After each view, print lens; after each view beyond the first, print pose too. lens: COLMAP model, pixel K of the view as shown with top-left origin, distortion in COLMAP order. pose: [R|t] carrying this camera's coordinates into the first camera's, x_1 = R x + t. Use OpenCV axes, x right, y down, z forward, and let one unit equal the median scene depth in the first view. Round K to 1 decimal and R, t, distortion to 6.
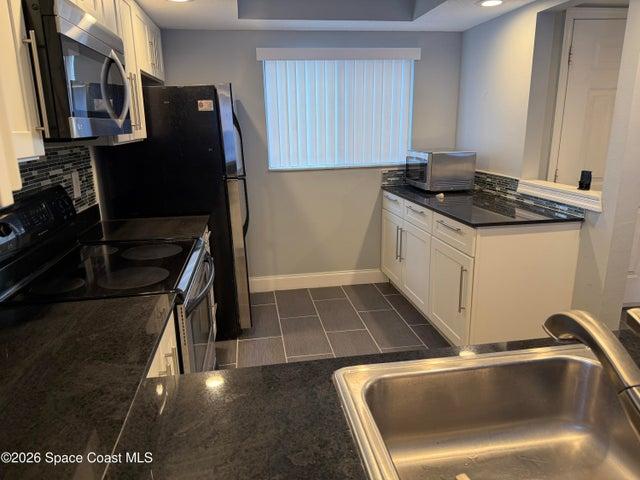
lens RADIAL K [[456.8, 0, 323.5], [0, 456.8, 239.3], [0, 0, 1]] dist [0.093659, -0.098165]
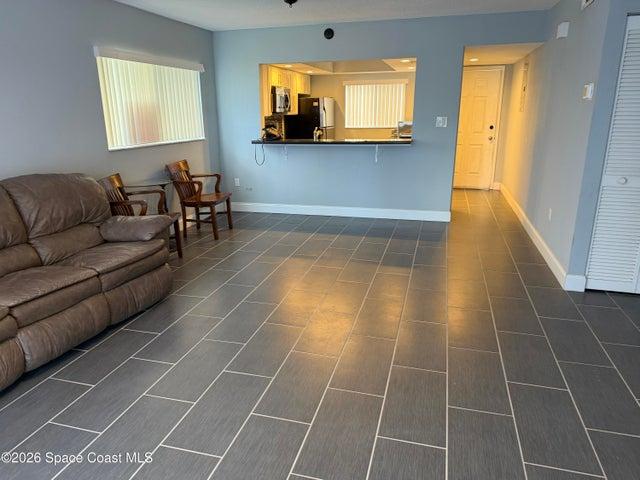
lens RADIAL K [[456.8, 0, 323.5], [0, 456.8, 239.3], [0, 0, 1]] dist [0.093659, -0.098165]
pose [[0.913942, 0.123838, -0.386490, 1.146914], [-0.113565, 0.992302, 0.049401, 0.479515], [0.389633, -0.001258, 0.920969, -1.923685]]
